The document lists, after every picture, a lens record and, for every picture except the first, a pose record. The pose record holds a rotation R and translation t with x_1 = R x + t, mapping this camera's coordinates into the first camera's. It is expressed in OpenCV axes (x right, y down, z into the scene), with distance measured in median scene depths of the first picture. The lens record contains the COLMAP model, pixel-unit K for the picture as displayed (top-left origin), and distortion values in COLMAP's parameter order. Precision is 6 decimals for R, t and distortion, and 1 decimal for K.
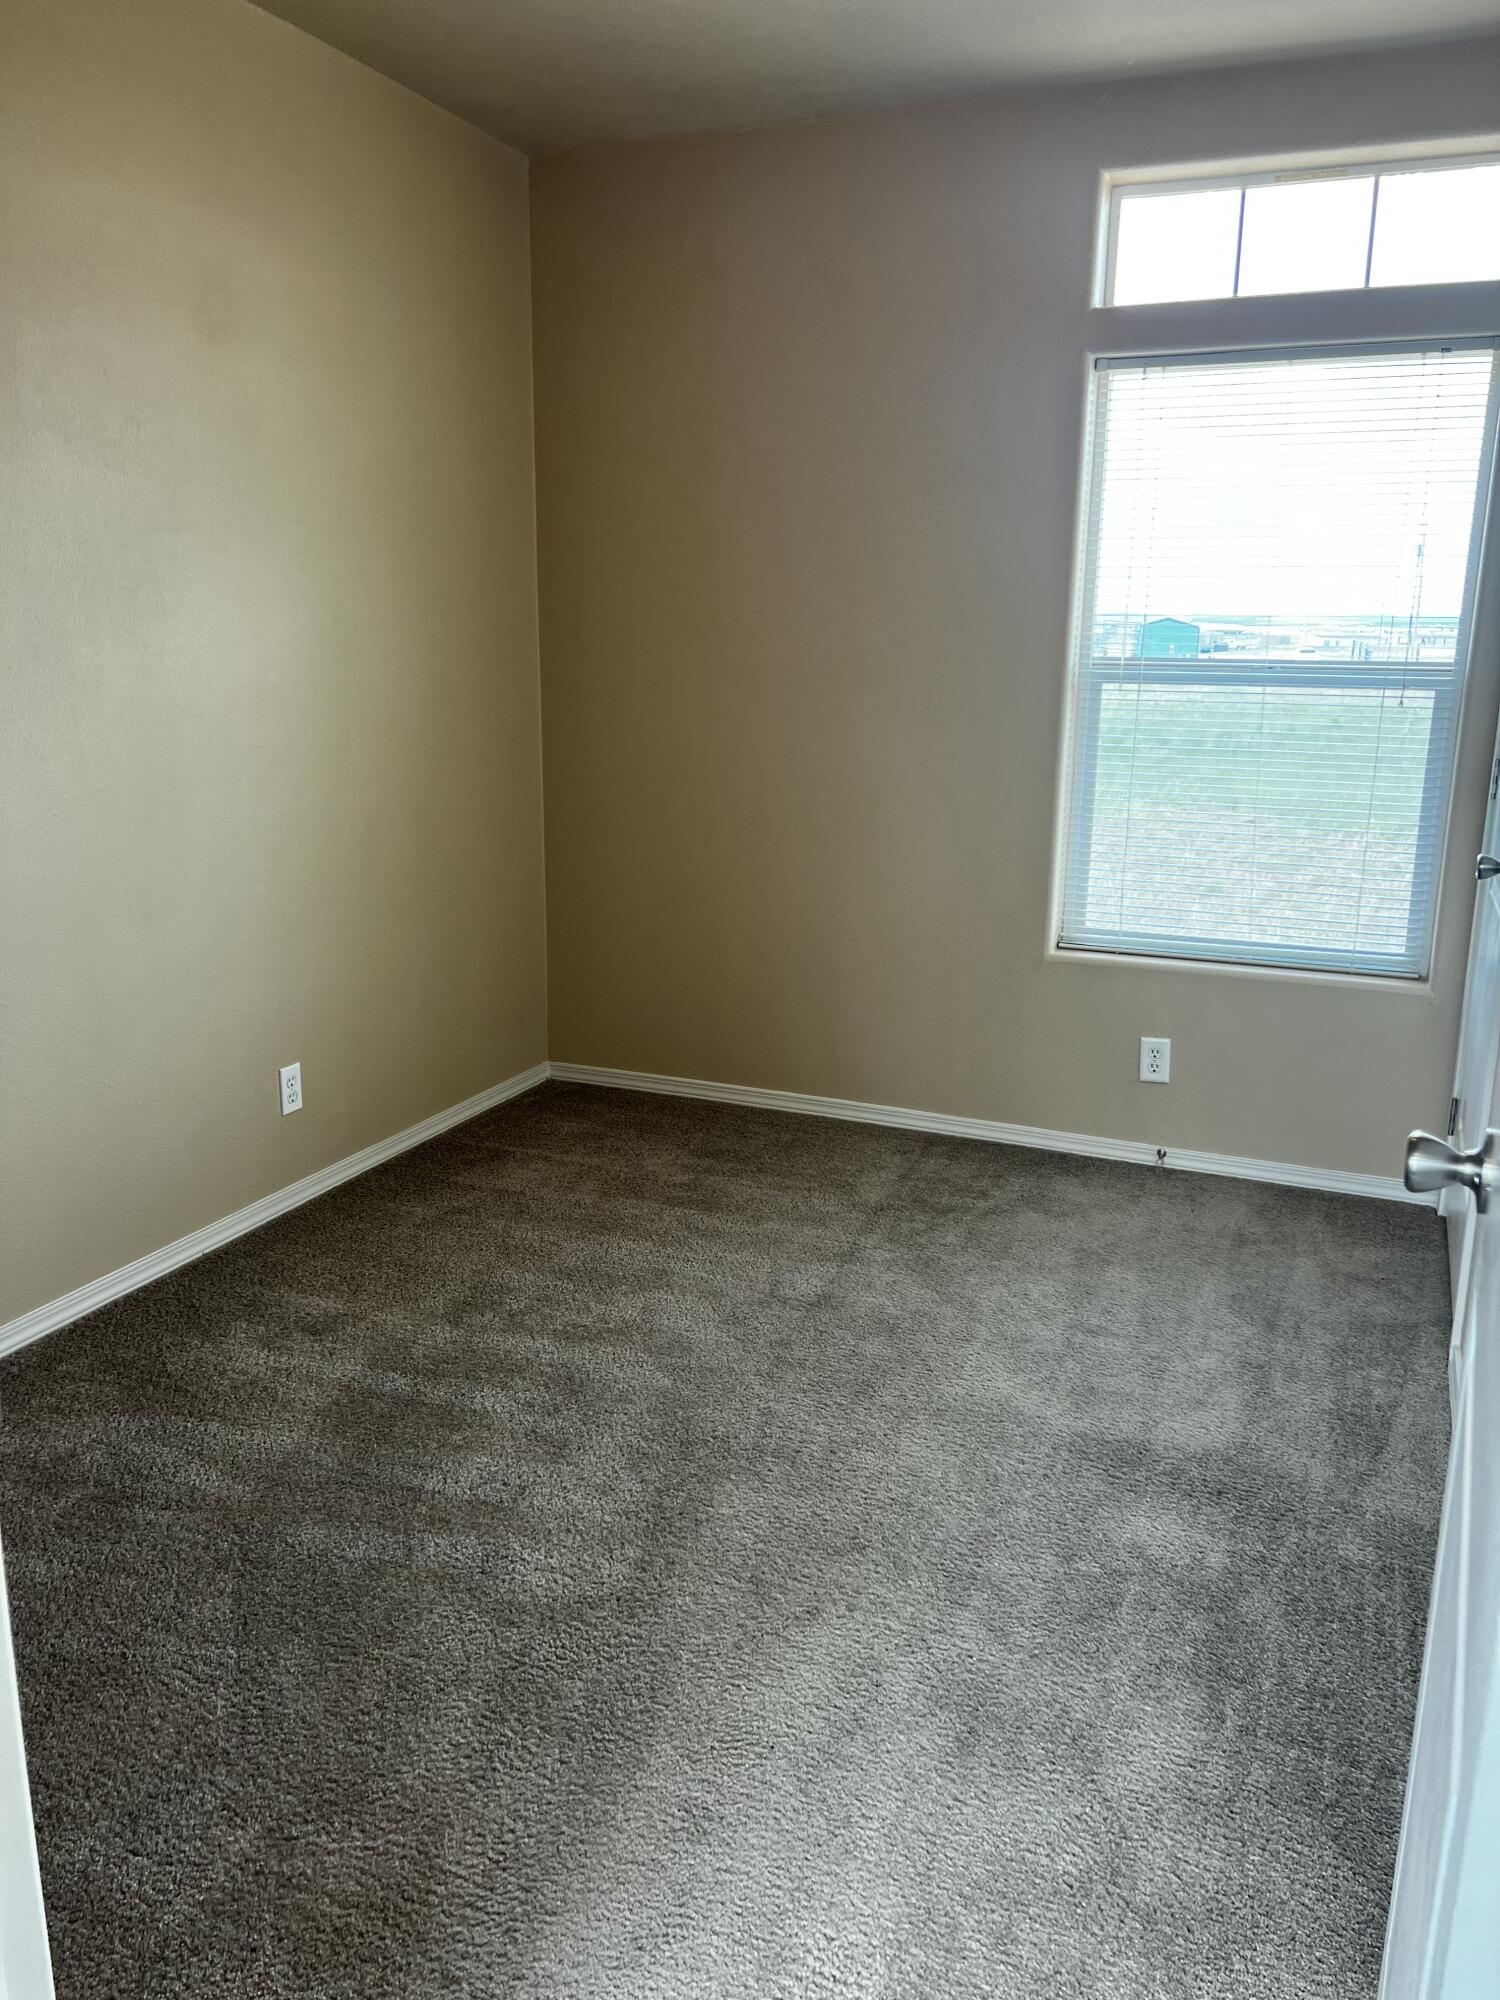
lens RADIAL K [[1528.8, 0, 749.5], [0, 1528.8, 1001.4], [0, 0, 1]] dist [0.033421, -0.043398]
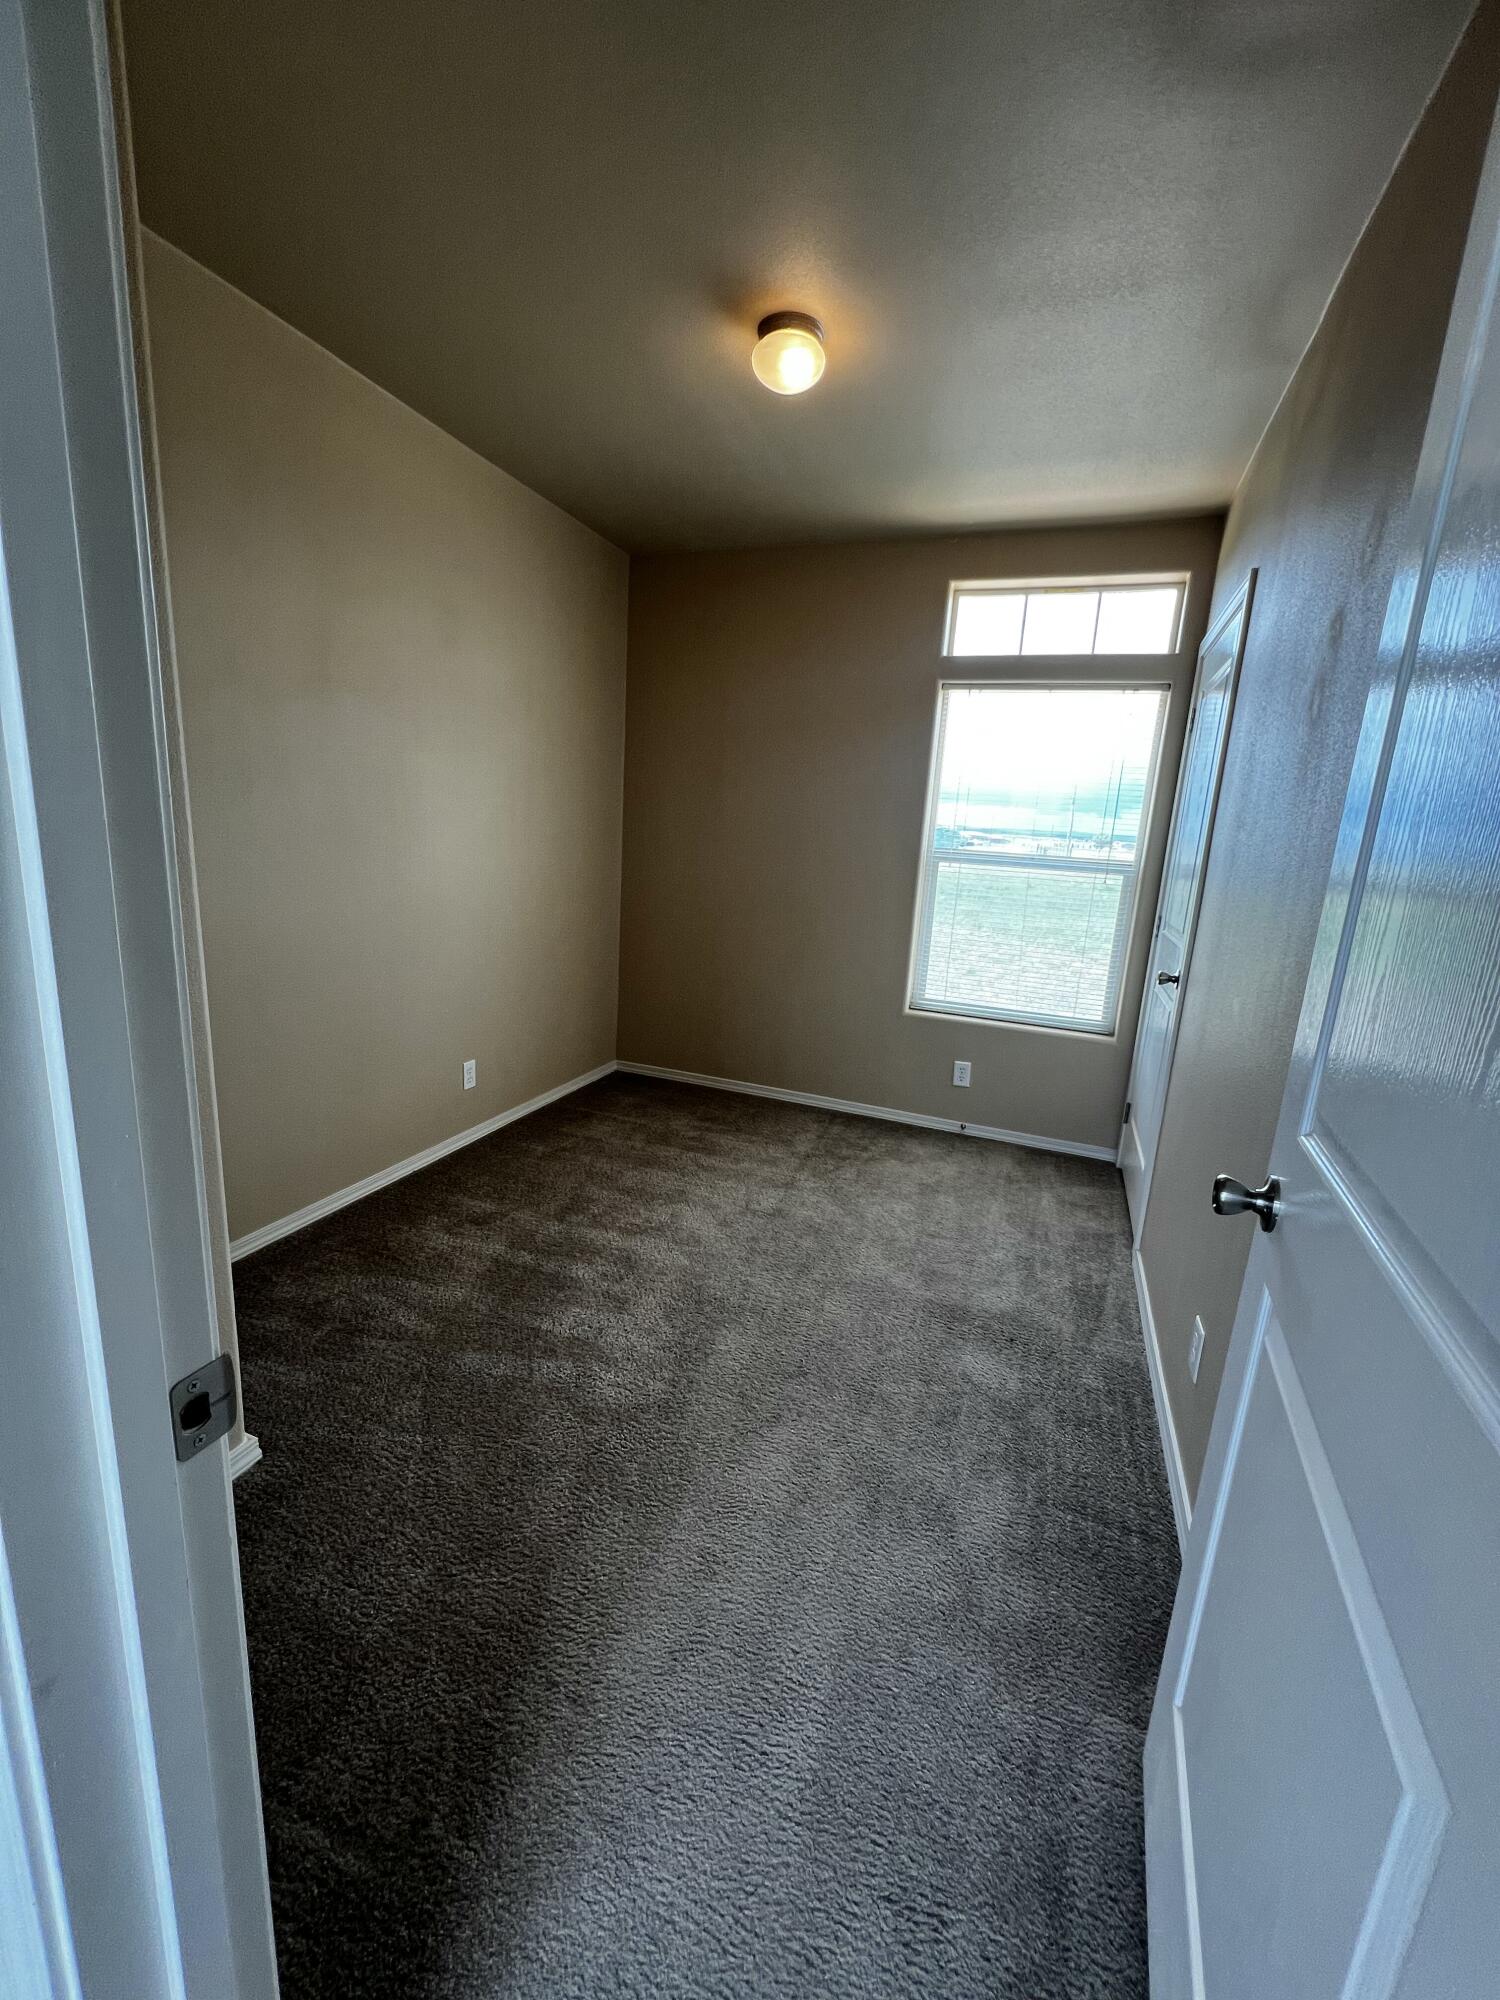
lens RADIAL K [[799.5, 0, 745.4], [0, 799.5, 992.8], [0, 0, 1]] dist [-0.004132, 0.000725]
pose [[0.998308, 0.038967, 0.043169, -0.041020], [-0.037751, 0.998877, -0.028645, -0.027831], [-0.044236, 0.026967, 0.998657, 0.113363]]
